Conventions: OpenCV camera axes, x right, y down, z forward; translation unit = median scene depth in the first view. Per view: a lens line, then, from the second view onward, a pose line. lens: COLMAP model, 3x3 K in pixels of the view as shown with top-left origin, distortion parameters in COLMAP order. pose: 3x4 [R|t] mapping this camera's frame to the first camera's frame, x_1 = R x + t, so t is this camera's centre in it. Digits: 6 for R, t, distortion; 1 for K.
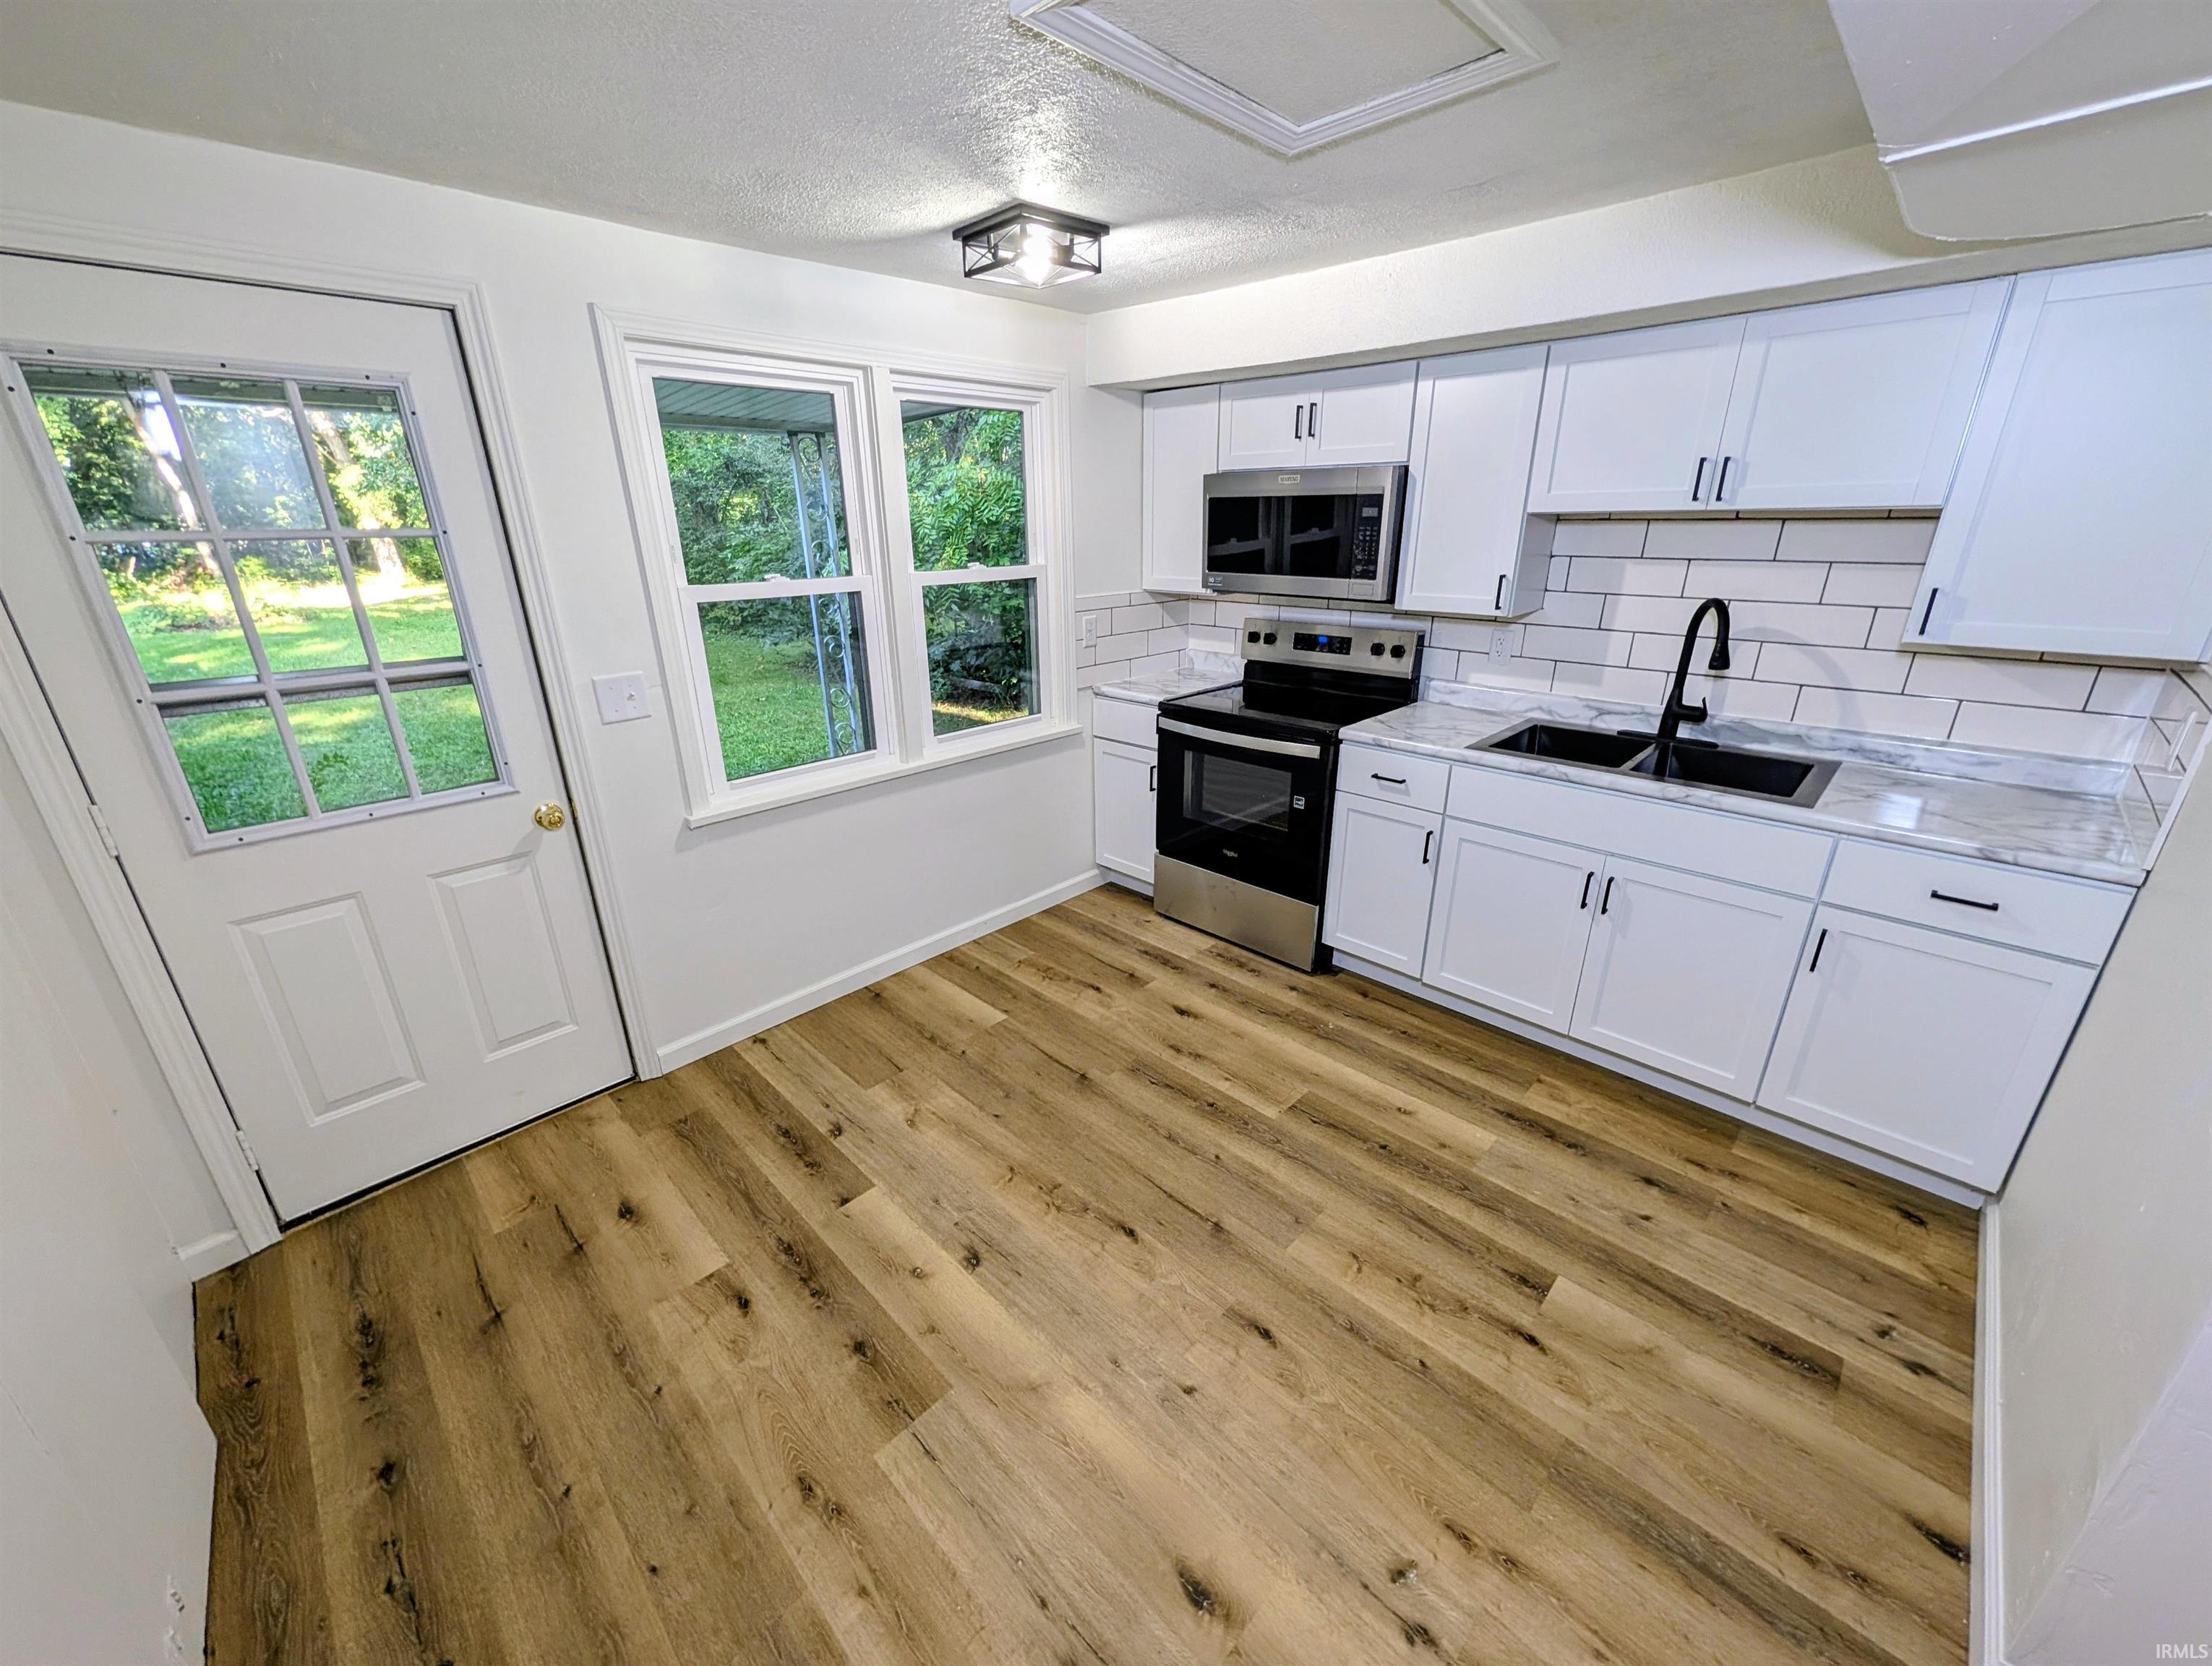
lens RADIAL K [[852.0, 0, 1100.7], [0, 852.0, 834.4], [0, 0, 1]] dist [-0.000182, -0.000053]
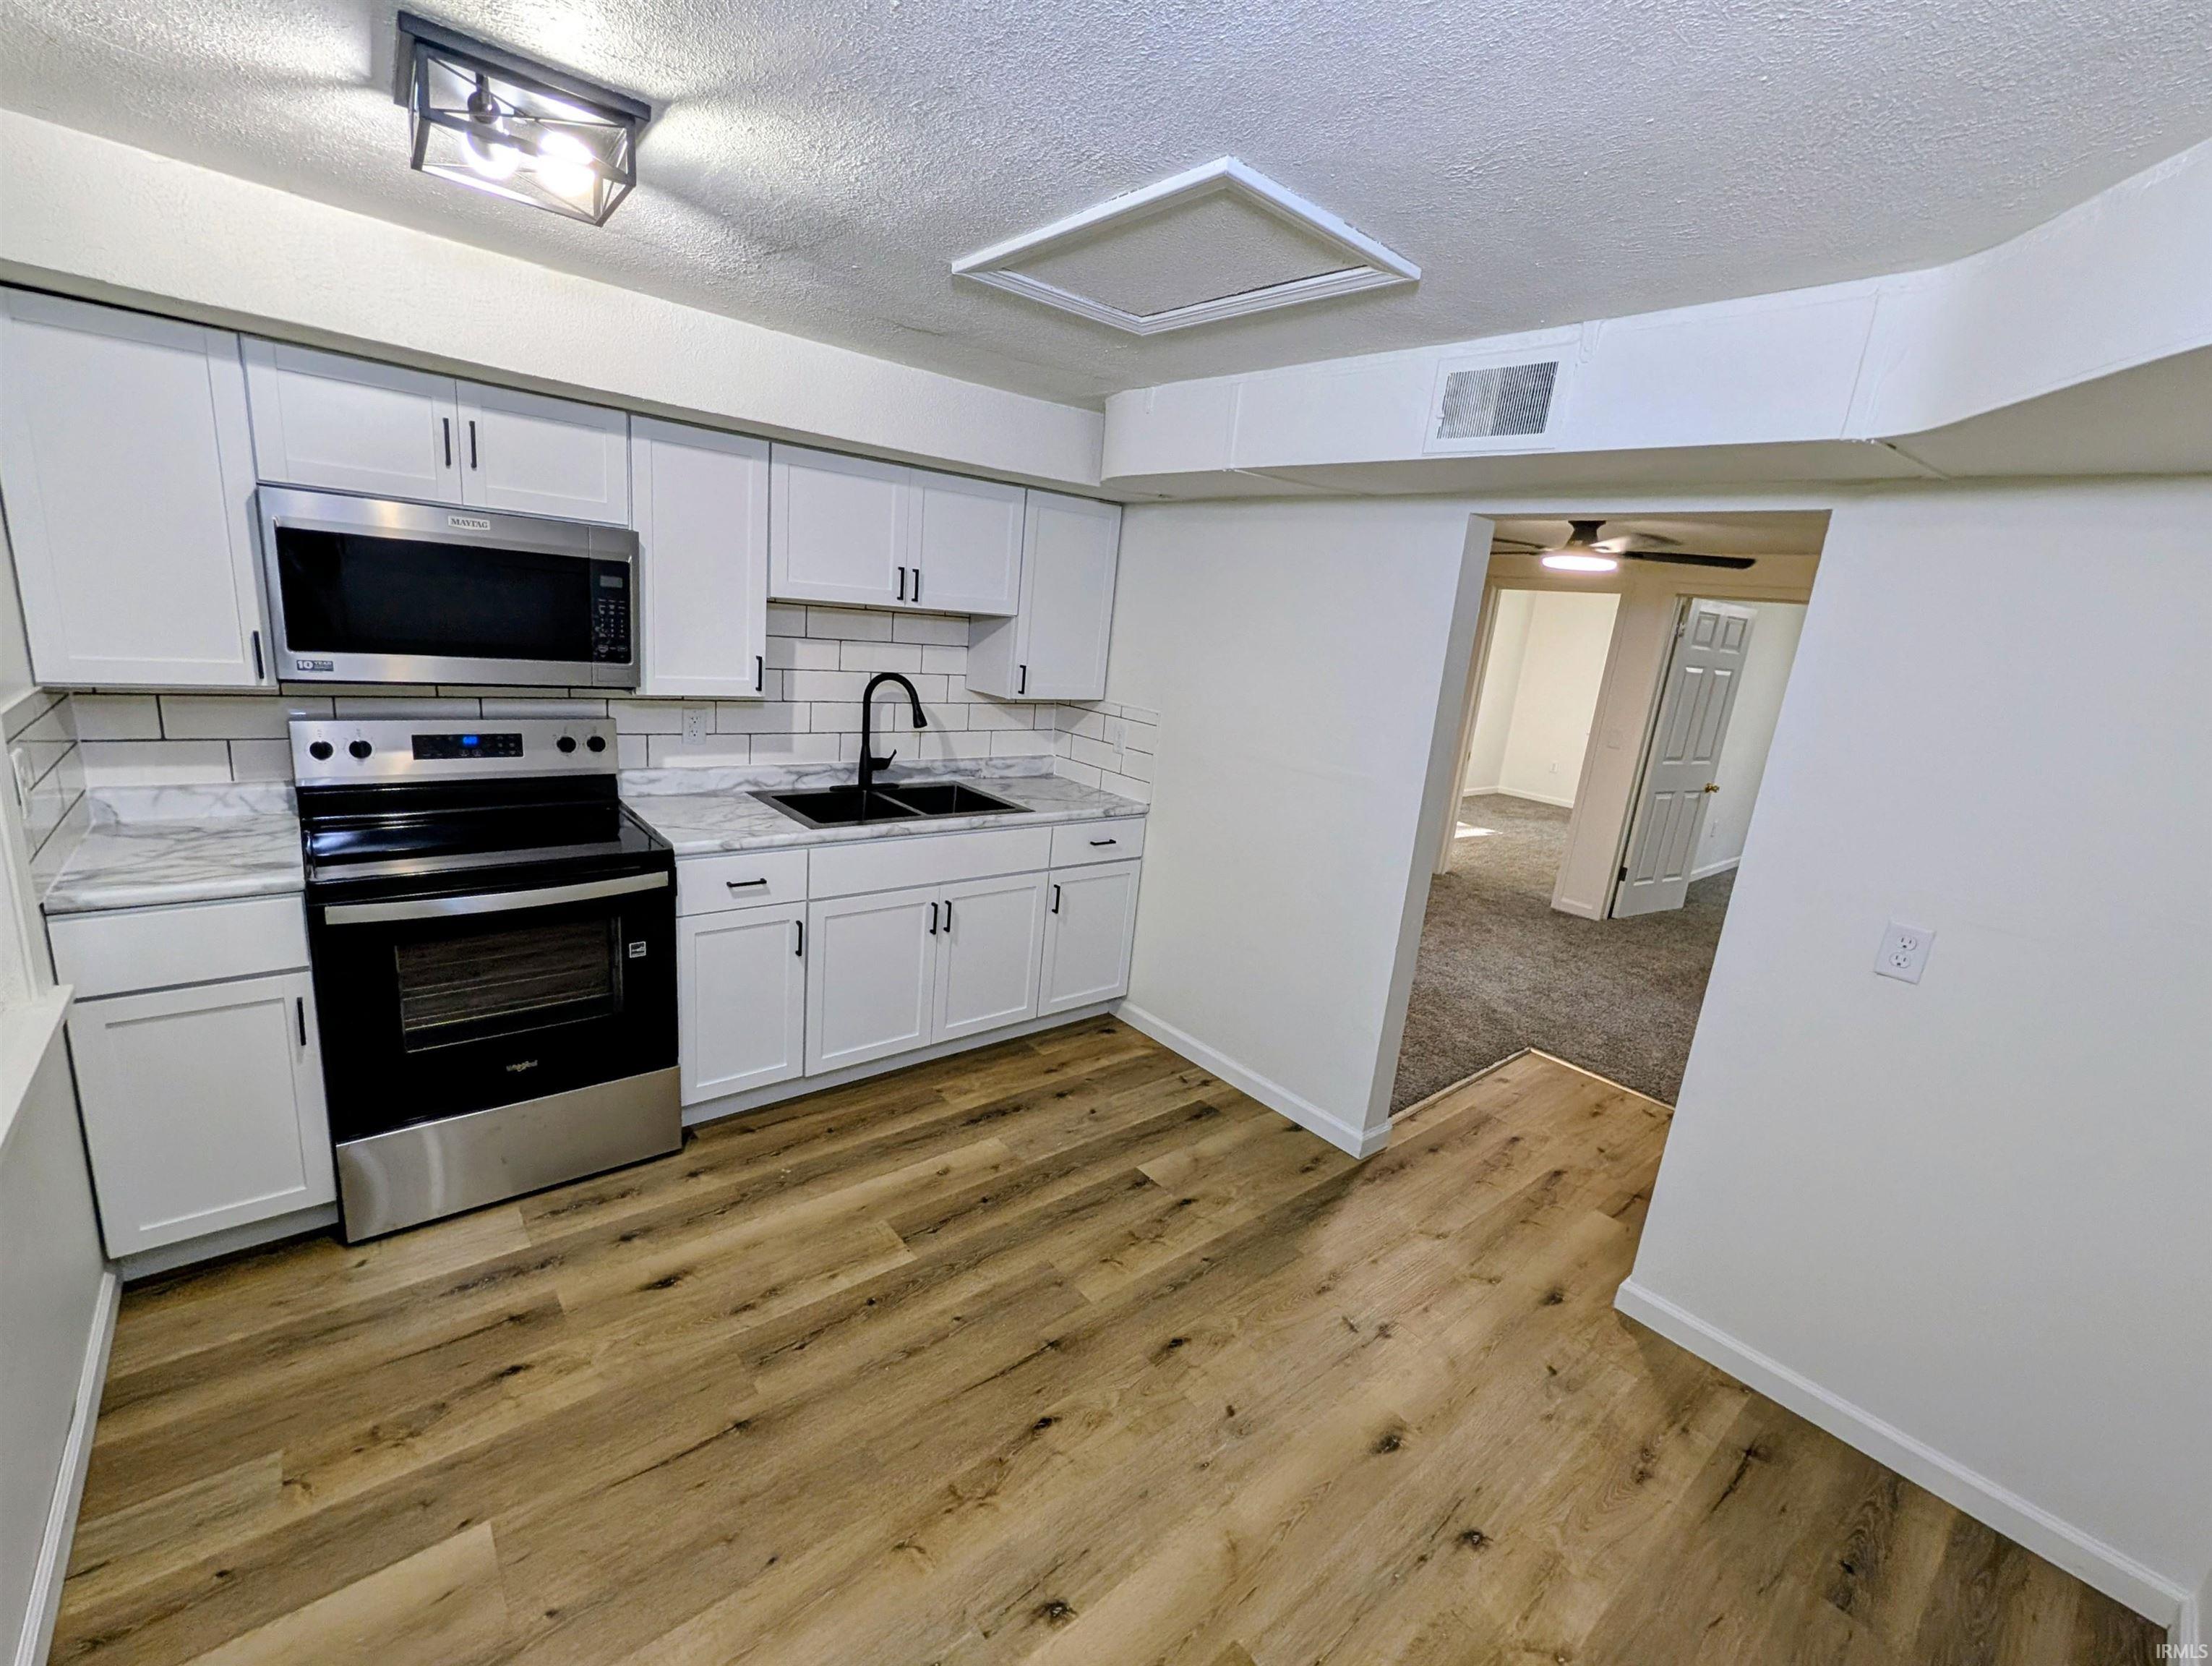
lens RADIAL K [[927.9, 0, 1101.2], [0, 927.9, 829.2], [0, 0, 1]] dist [-0.001583, -0.000370]
pose [[0.093932, -0.209117, 0.973369, -0.596236], [0.261836, 0.948462, 0.178499, -0.207190], [-0.960530, 0.238096, 0.143846, 0.522628]]
